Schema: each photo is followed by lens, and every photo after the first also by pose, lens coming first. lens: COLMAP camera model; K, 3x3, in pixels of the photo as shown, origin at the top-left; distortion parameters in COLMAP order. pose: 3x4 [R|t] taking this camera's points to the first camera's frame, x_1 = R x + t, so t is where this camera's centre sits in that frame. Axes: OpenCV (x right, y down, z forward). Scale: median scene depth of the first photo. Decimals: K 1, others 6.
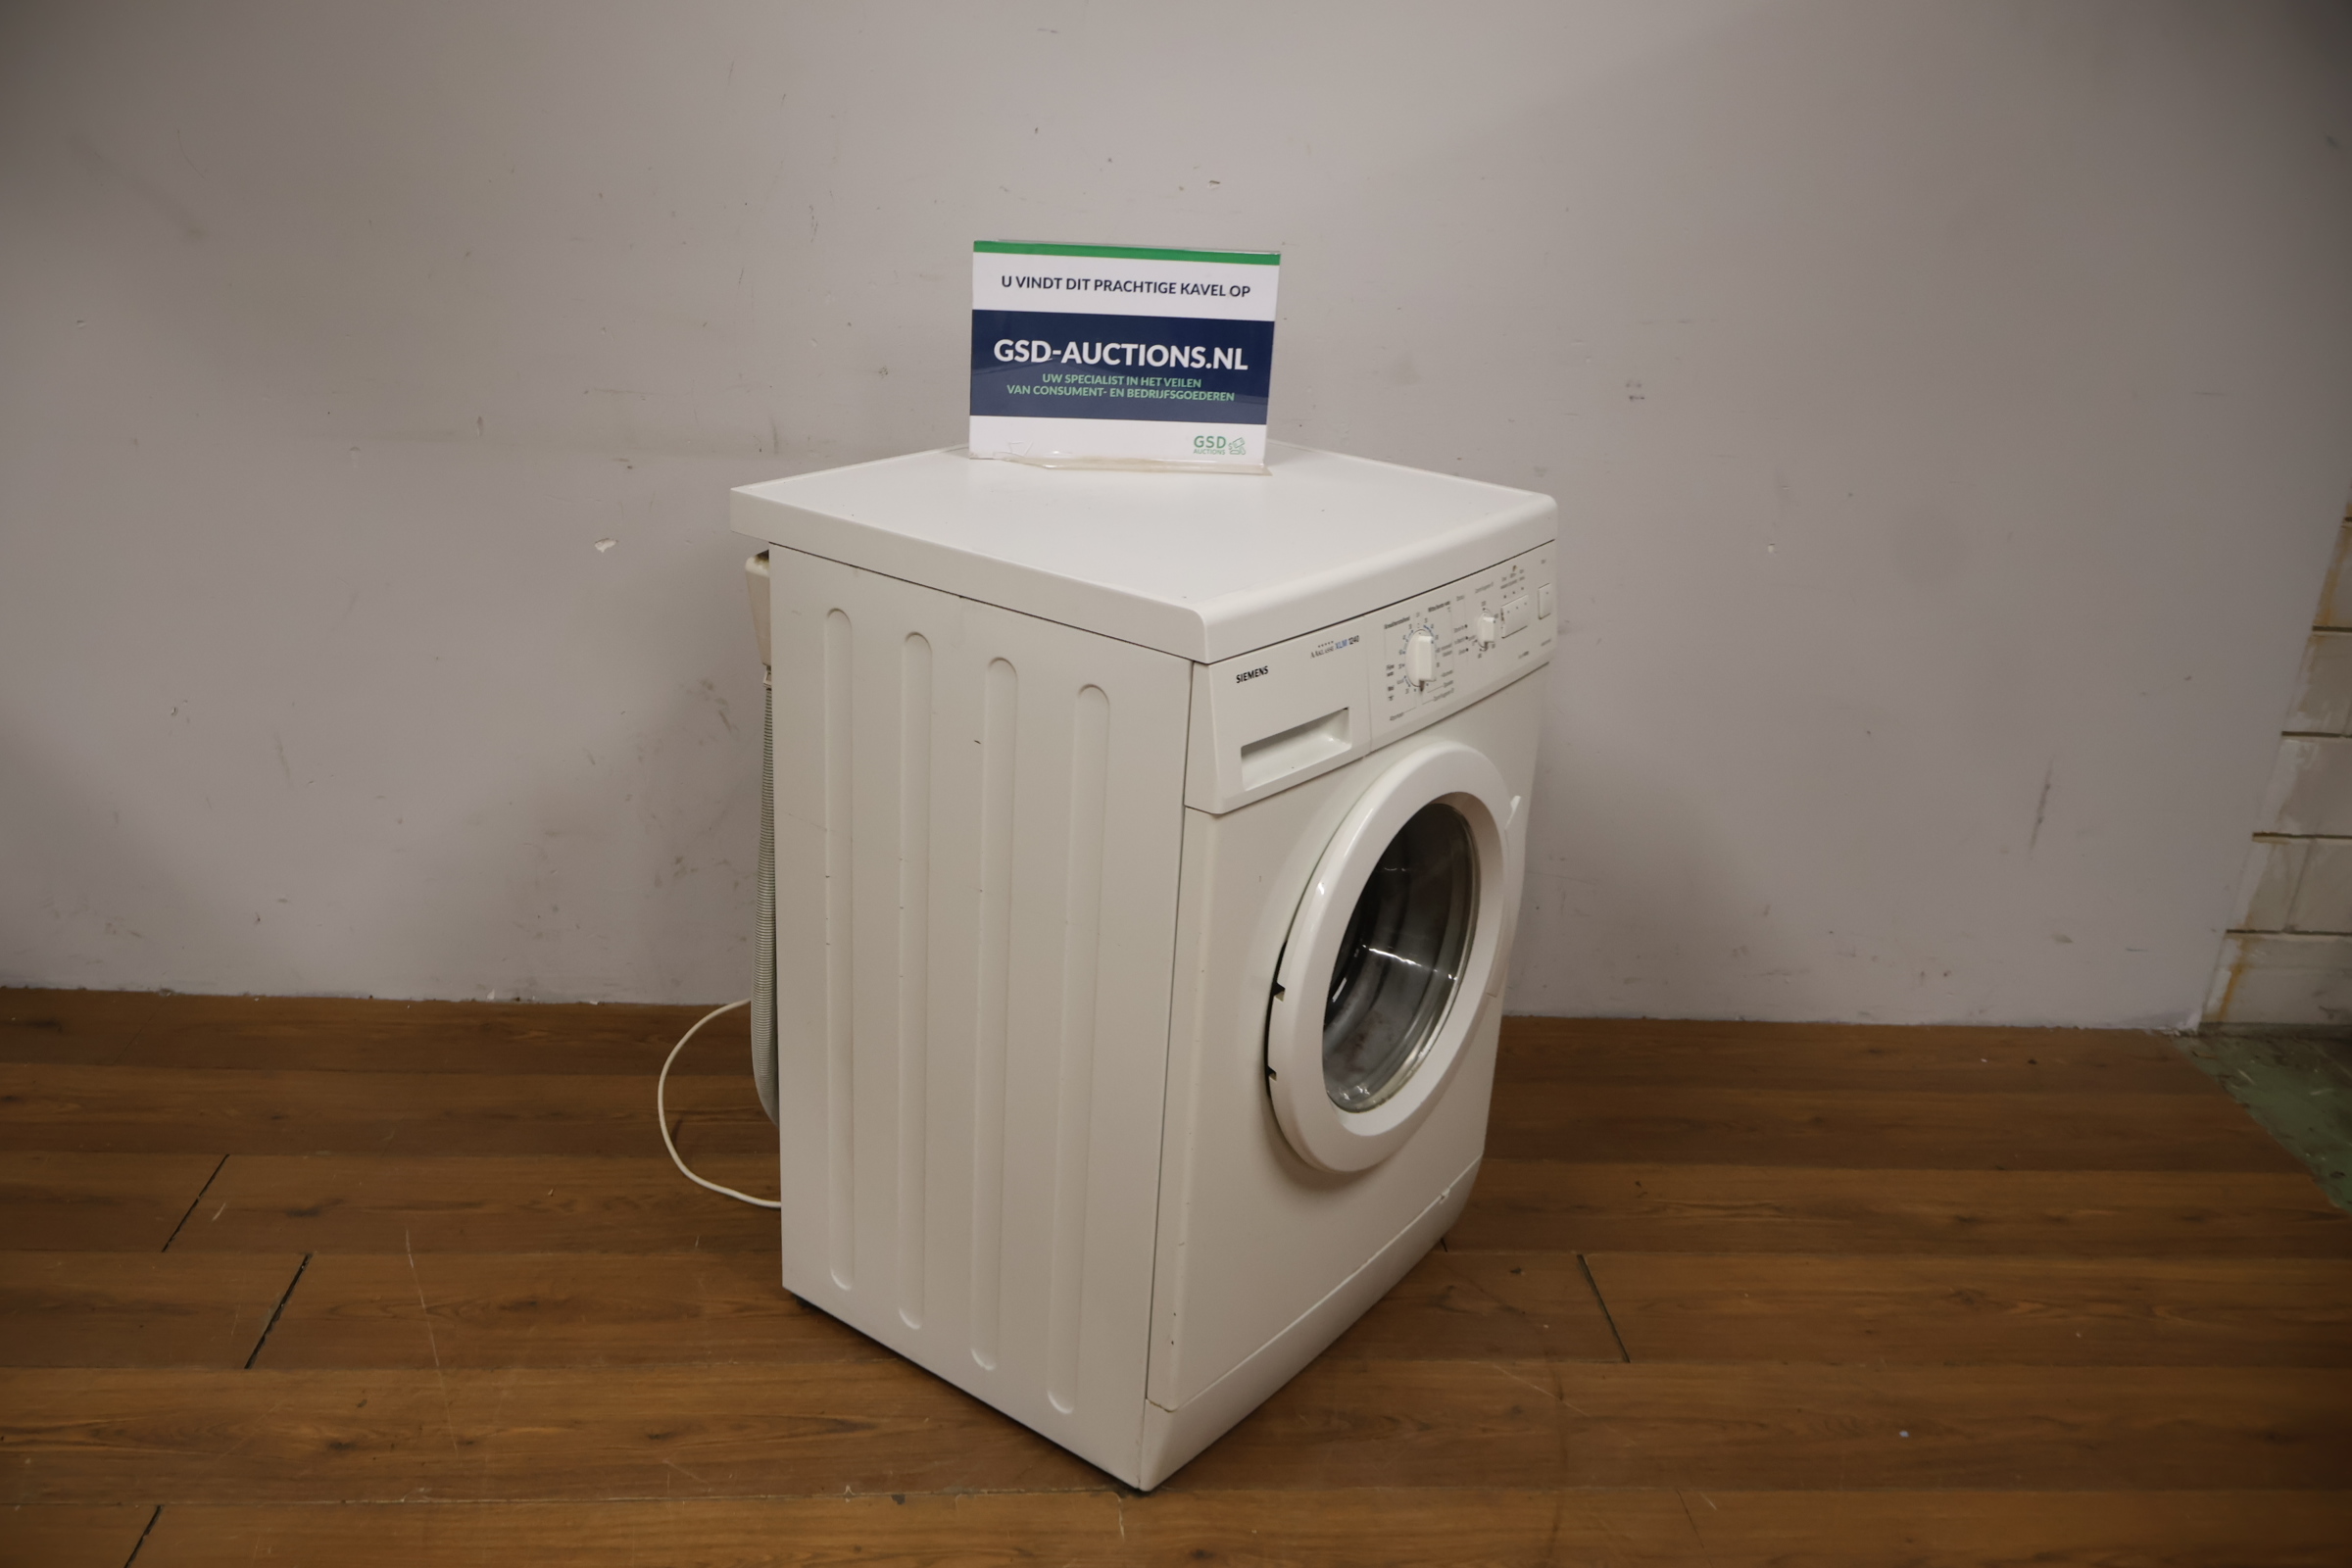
lens RADIAL K [[1958.6, 0, 1173.6], [0, 1958.6, 784.5], [0, 0, 1]] dist [-0.000594, -0.000460]
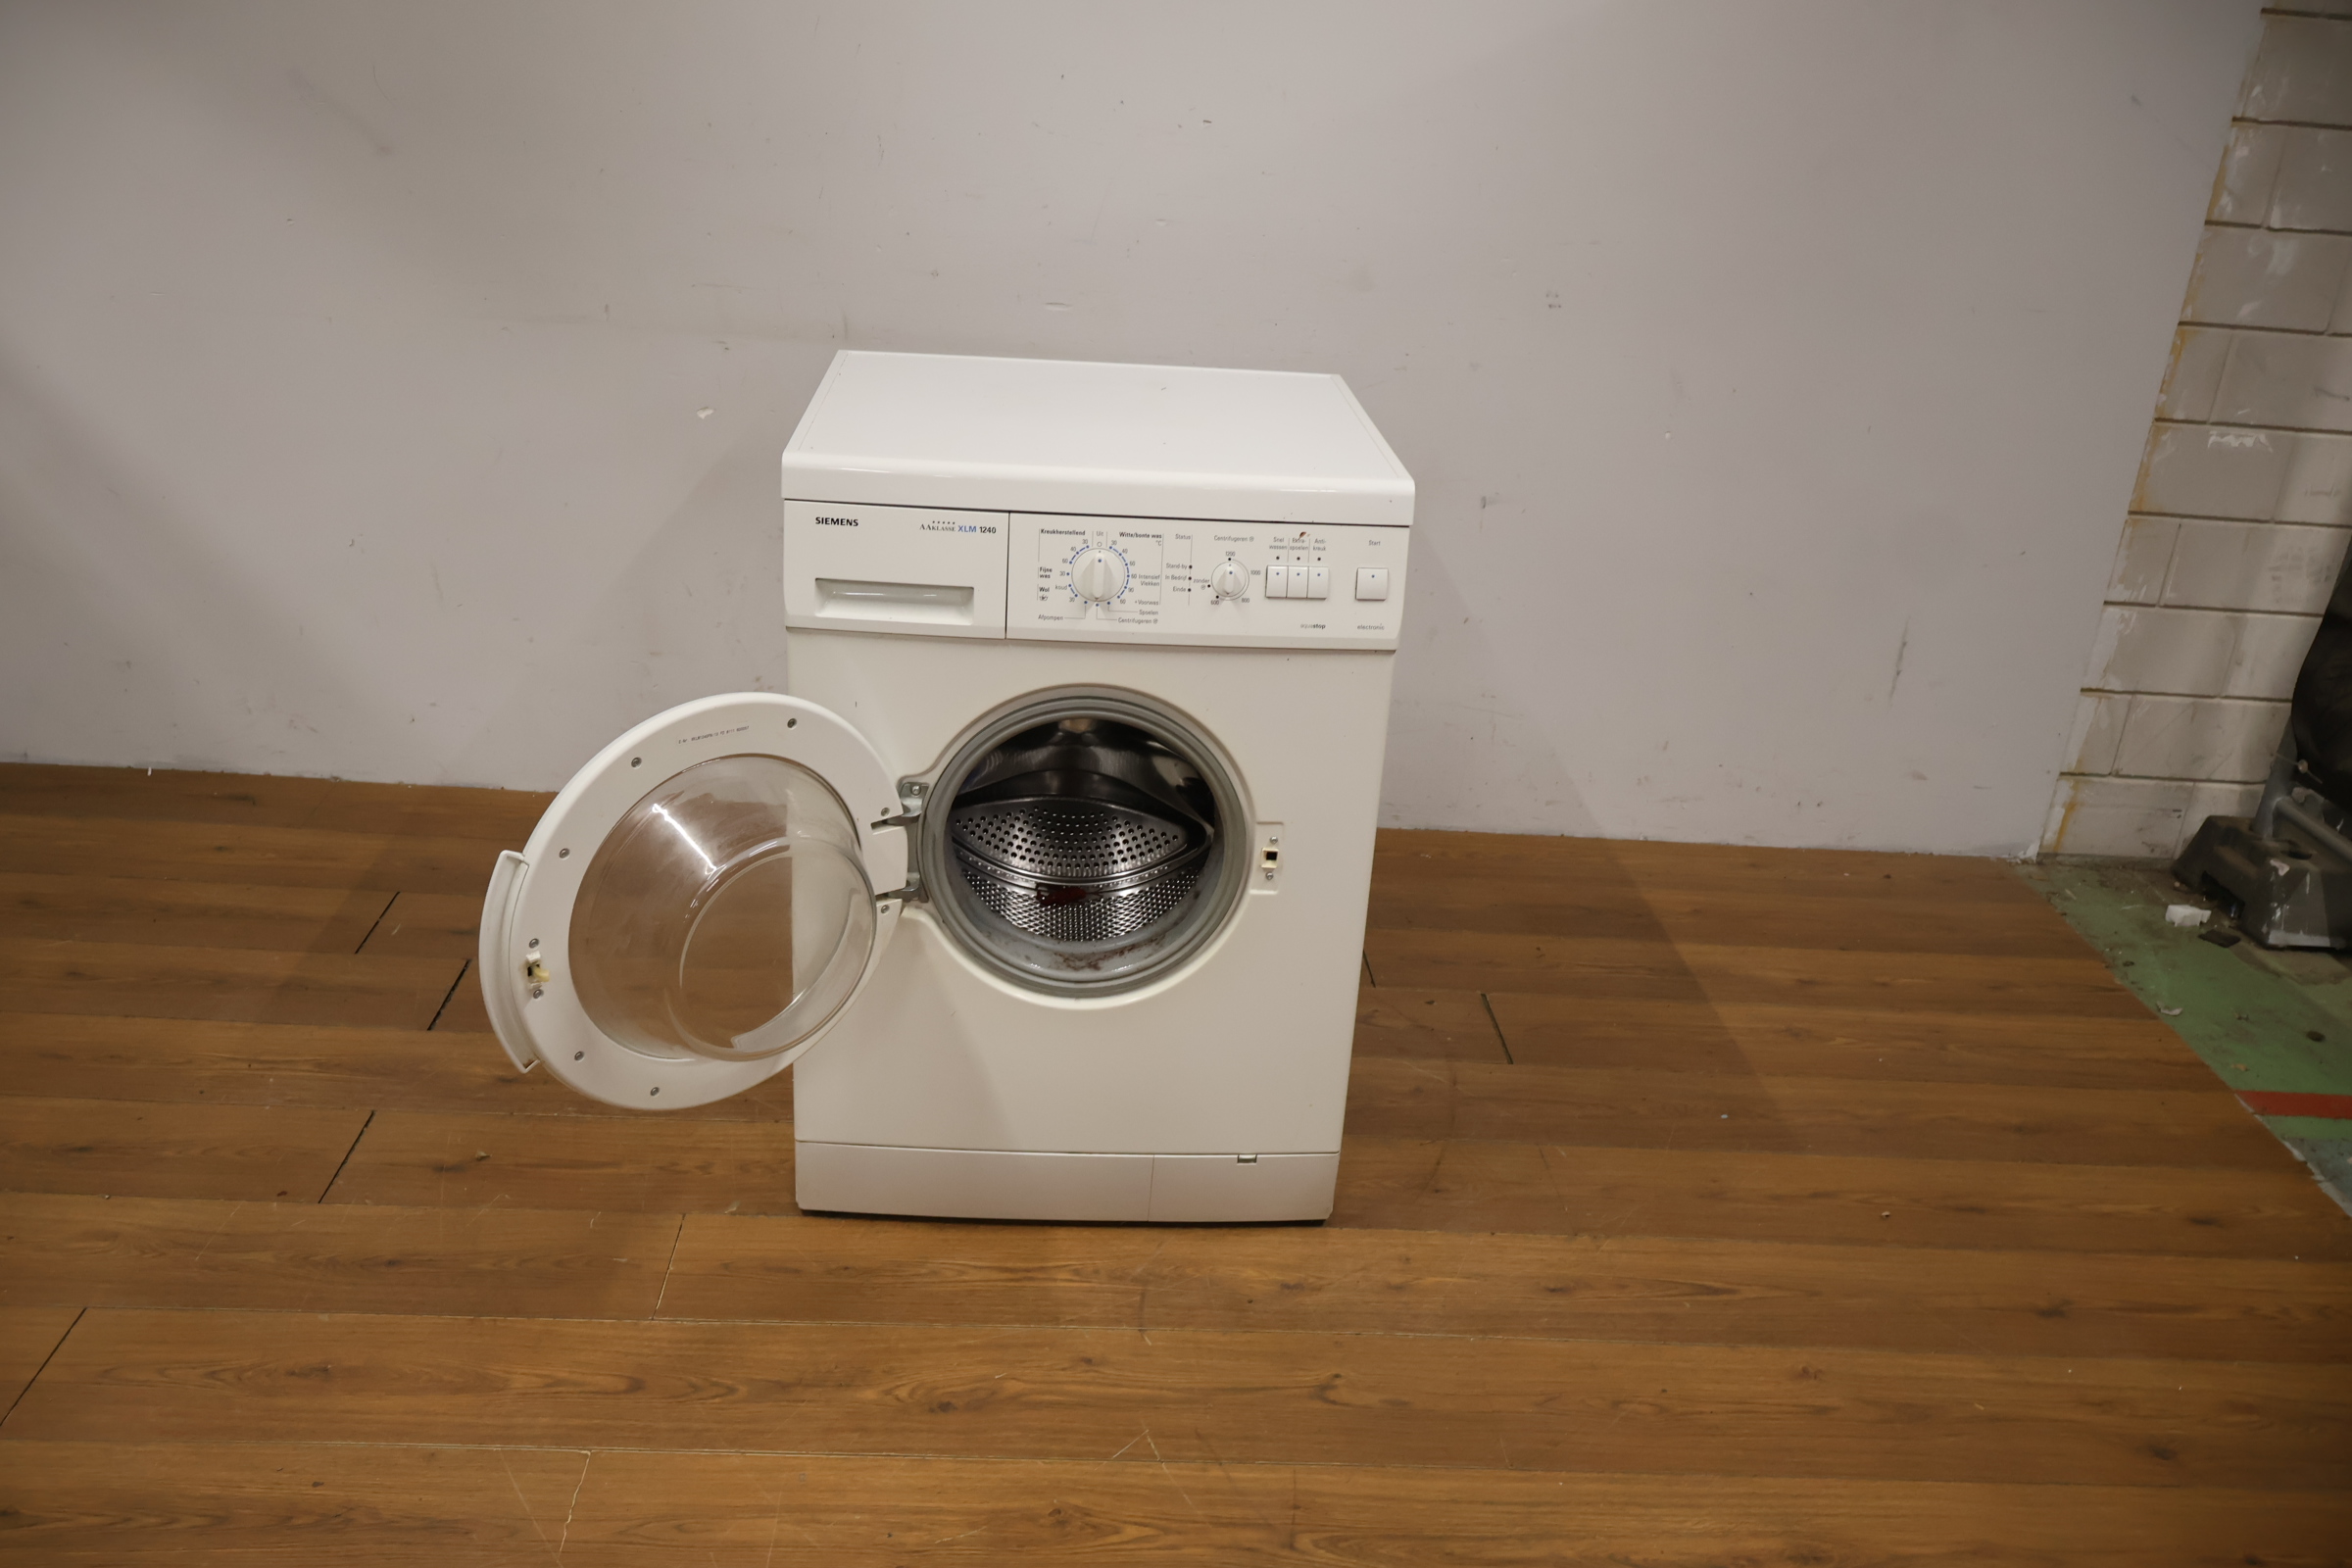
lens RADIAL K [[1958.6, 0, 1168.0], [0, 1958.6, 766.2], [0, 0, 1]] dist [-0.000594, -0.000460]
pose [[0.999618, 0.020081, -0.019001, 0.026498], [-0.019907, 0.999758, 0.009339, 0.081094], [0.019184, -0.008957, 0.999776, -0.218761]]
